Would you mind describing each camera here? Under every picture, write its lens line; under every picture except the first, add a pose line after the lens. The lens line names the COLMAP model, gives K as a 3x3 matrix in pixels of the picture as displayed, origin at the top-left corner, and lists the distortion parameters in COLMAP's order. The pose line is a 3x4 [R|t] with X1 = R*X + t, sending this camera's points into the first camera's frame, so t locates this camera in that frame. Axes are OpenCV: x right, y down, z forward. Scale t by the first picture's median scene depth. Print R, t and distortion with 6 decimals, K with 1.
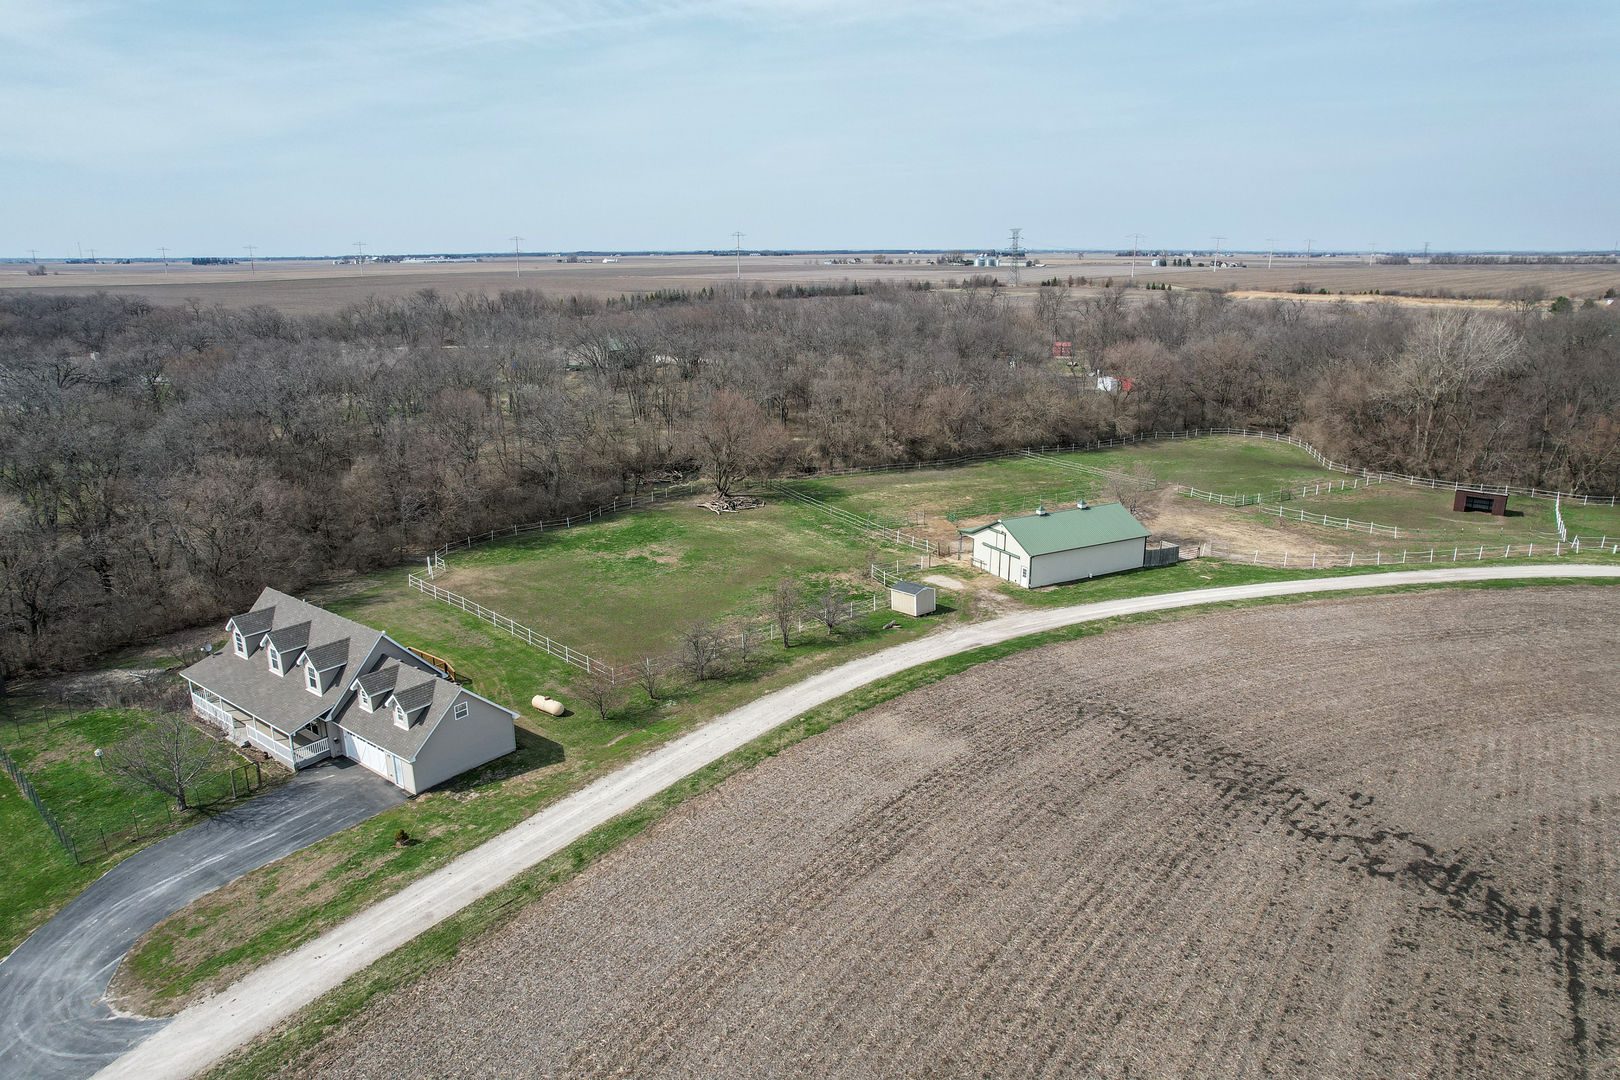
lens RADIAL K [[1049.3, 0, 810.8], [0, 1049.3, 544.8], [0, 0, 1]] dist [-0.045895, 0.033465]
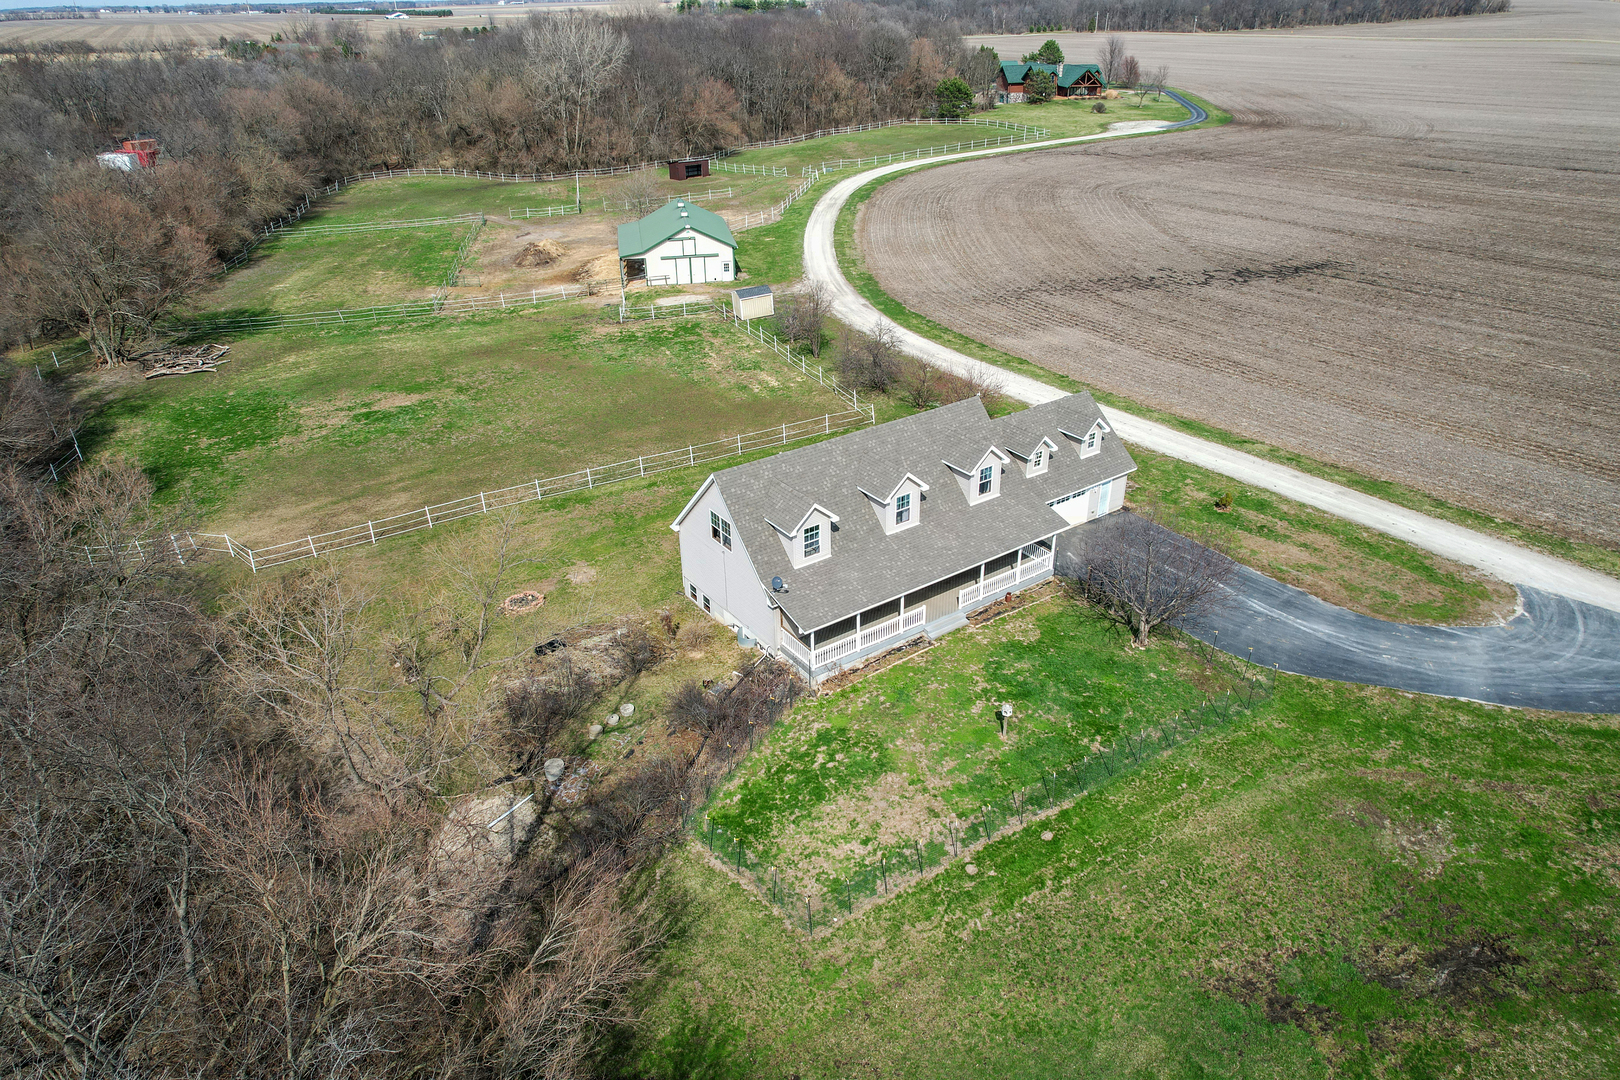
lens RADIAL K [[1031.9, 0, 801.1], [0, 1031.9, 548.3], [0, 0, 1]] dist [-0.041191, 0.034722]
pose [[0.310761, -0.461573, 0.830890, -0.662532], [0.280021, 0.879834, 0.384032, -0.087397], [-0.908304, 0.113324, 0.402669, 0.468262]]
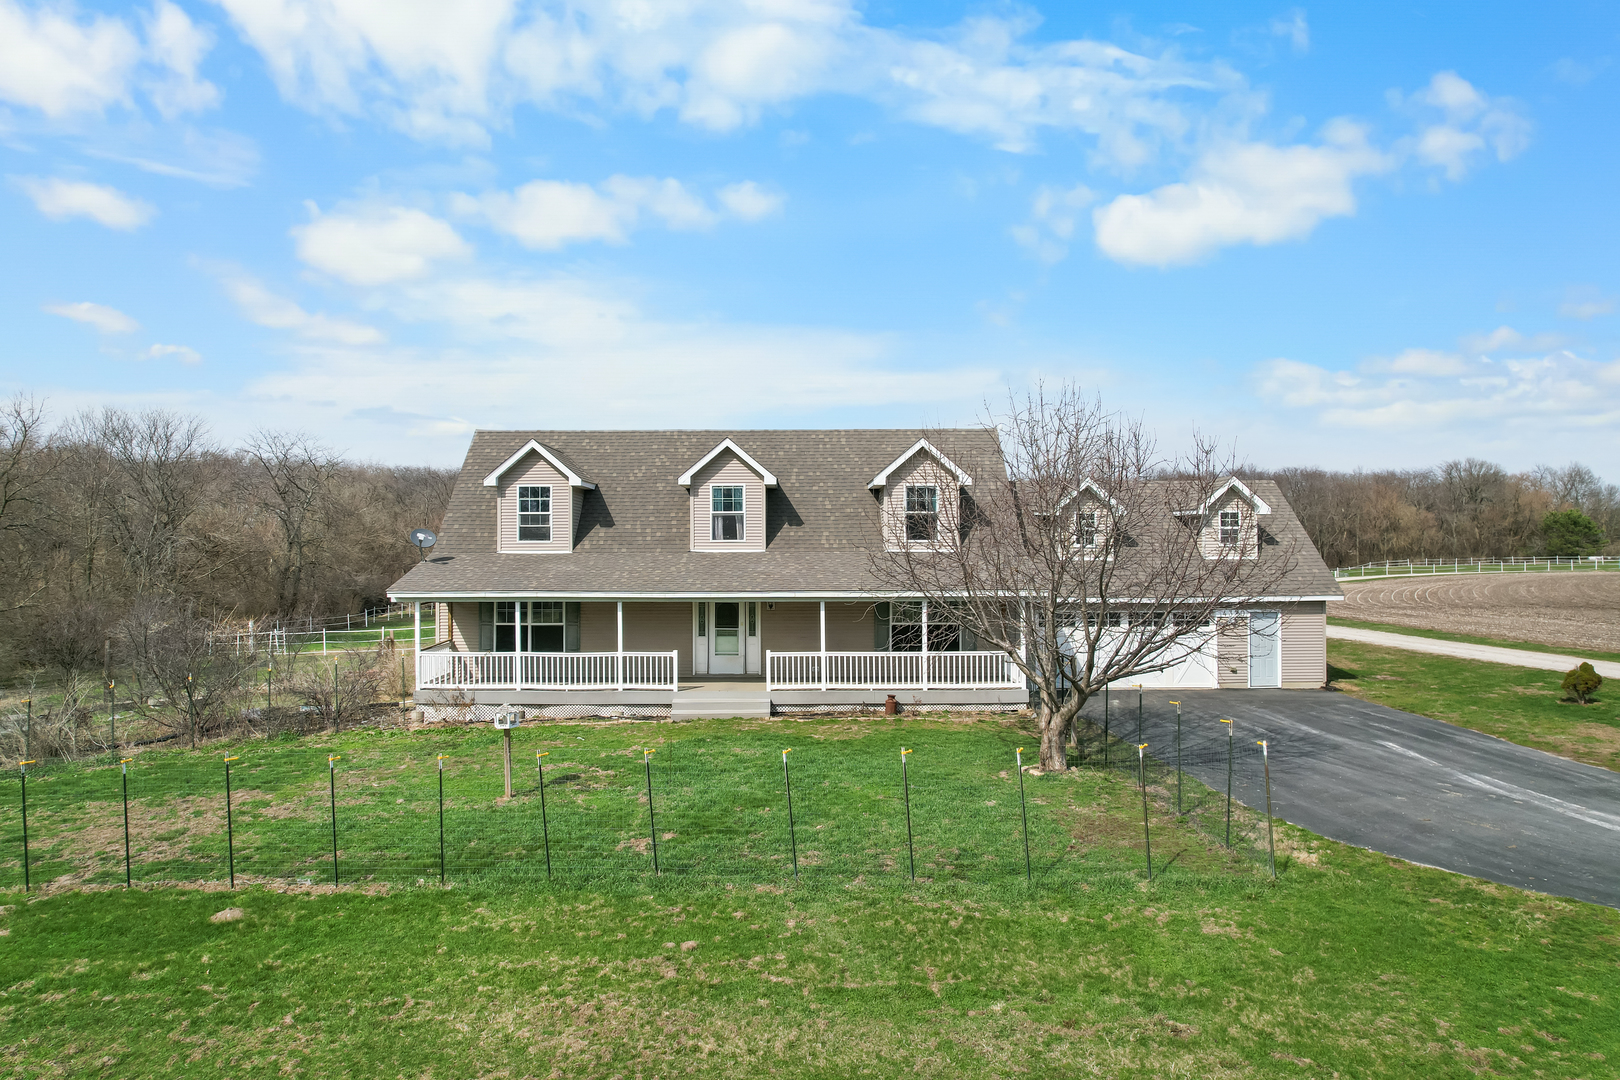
lens RADIAL K [[1031.9, 0, 775.9], [0, 1031.9, 542.8], [0, 0, 1]] dist [-0.041191, 0.034722]
pose [[0.800900, -0.001129, 0.598797, -0.438784], [0.165159, 0.961625, -0.219090, 0.125355], [-0.575571, 0.274366, 0.770352, 0.407482]]
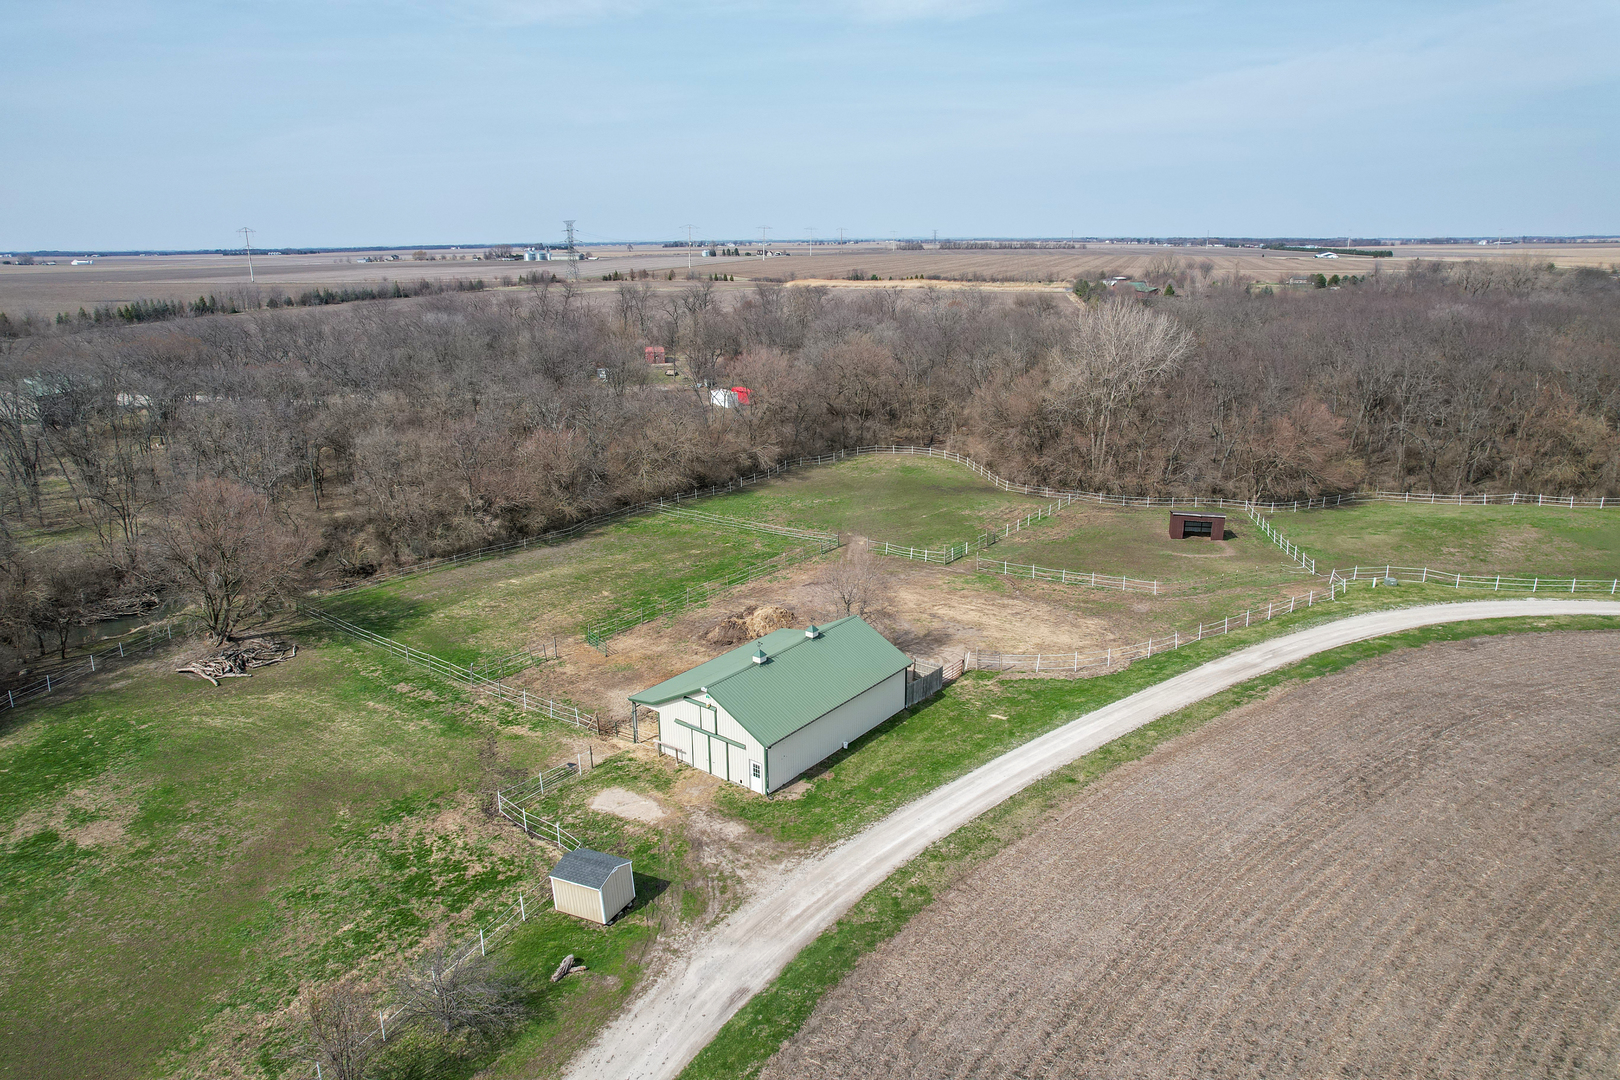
lens RADIAL K [[1031.9, 0, 801.8], [0, 1031.9, 535.3], [0, 0, 1]] dist [-0.041191, 0.034722]
pose [[0.917248, -0.118447, 0.380298, 0.011973], [0.117518, 0.992737, 0.025753, -0.106248], [-0.380586, 0.021070, 0.924505, 0.365654]]
